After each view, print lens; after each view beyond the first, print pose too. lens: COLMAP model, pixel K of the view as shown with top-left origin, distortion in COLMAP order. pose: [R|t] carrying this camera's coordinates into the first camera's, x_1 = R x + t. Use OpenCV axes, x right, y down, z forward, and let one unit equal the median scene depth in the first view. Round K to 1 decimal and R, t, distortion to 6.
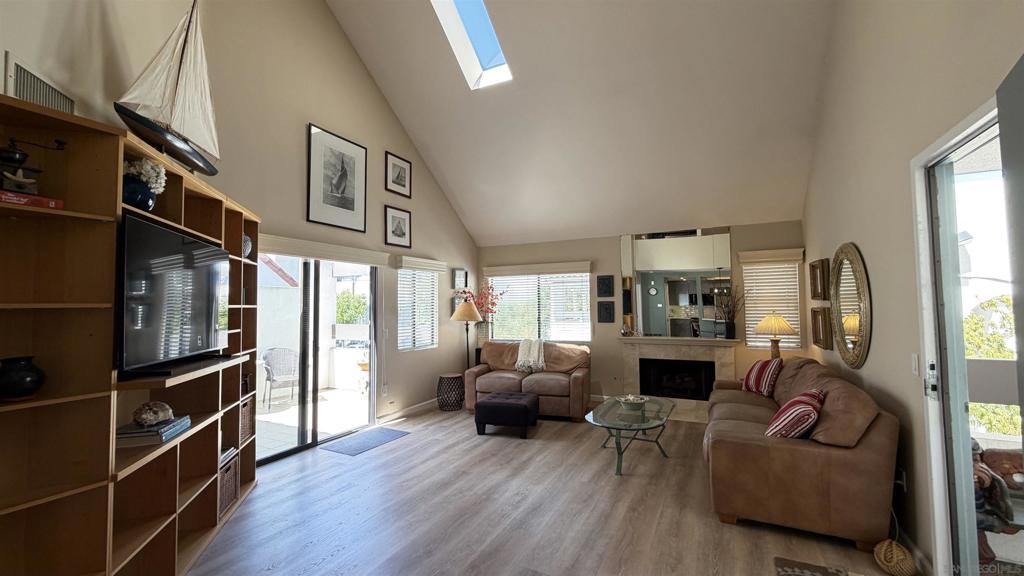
lens RADIAL K [[408.7, 0, 508.5], [0, 408.7, 288.2], [0, 0, 1]] dist [-0.000593, 0.000572]
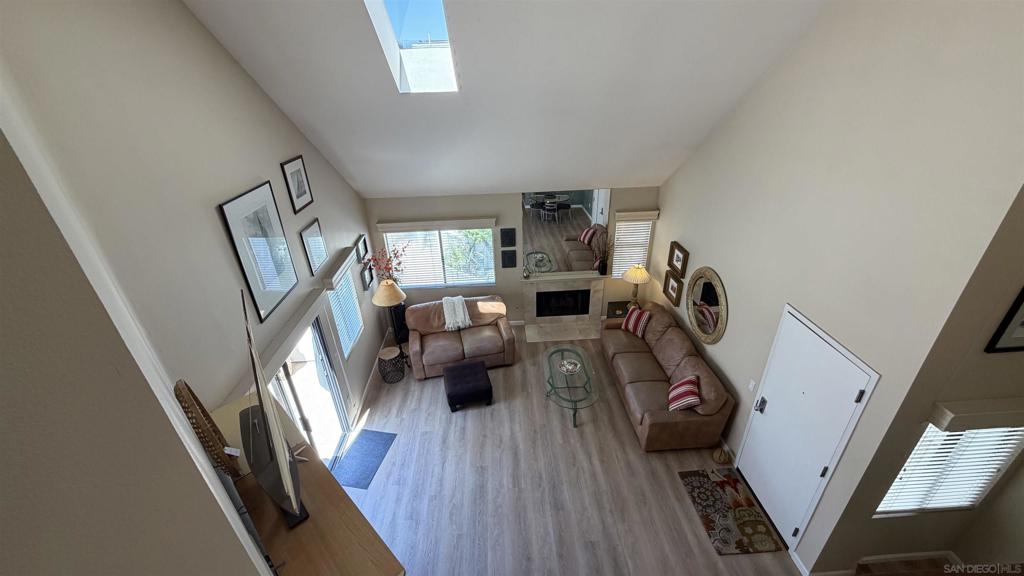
lens RADIAL K [[408.7, 0, 509.1], [0, 408.7, 289.9], [0, 0, 1]] dist [-0.000593, 0.000572]
pose [[0.865228, -0.252820, 0.432969, -0.322421], [0.004644, 0.867562, 0.497308, -0.507458], [-0.501357, -0.428274, 0.751813, 0.125731]]
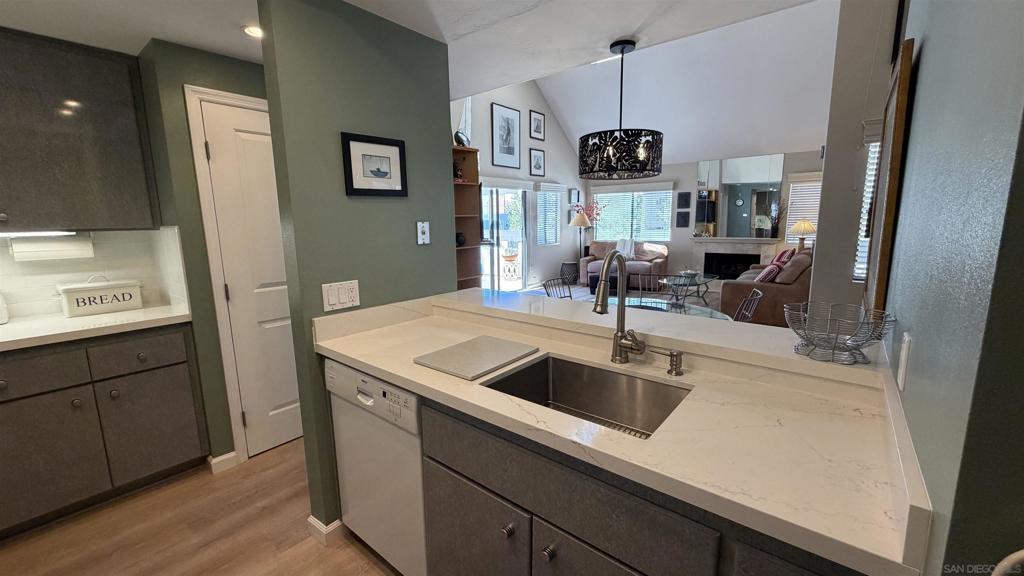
lens RADIAL K [[408.7, 0, 509.0], [0, 408.7, 288.3], [0, 0, 1]] dist [-0.000593, 0.000572]
pose [[0.978418, 0.029027, -0.204586, -0.053950], [0.015341, 0.977148, 0.212005, -0.019609], [0.206065, -0.210568, 0.955614, -0.566549]]
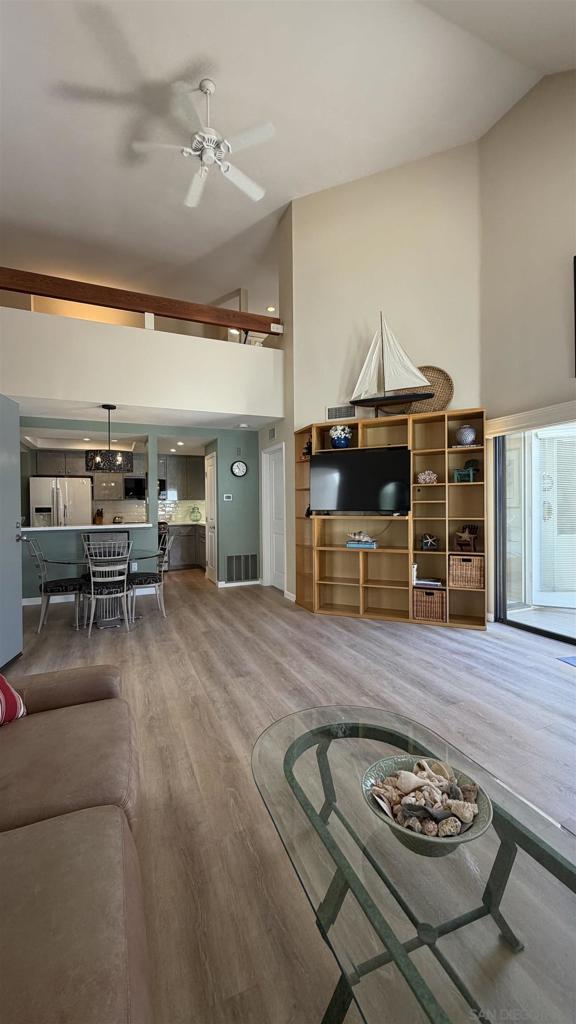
lens RADIAL K [[408.7, 0, 288.9], [0, 408.7, 509.2], [0, 0, 1]] dist [-0.000593, 0.000572]
pose [[-0.633946, 0.022711, -0.773044, 0.429605], [0.050968, 0.998623, -0.012459, 0.069397], [0.771696, -0.047299, -0.634231, 0.857613]]
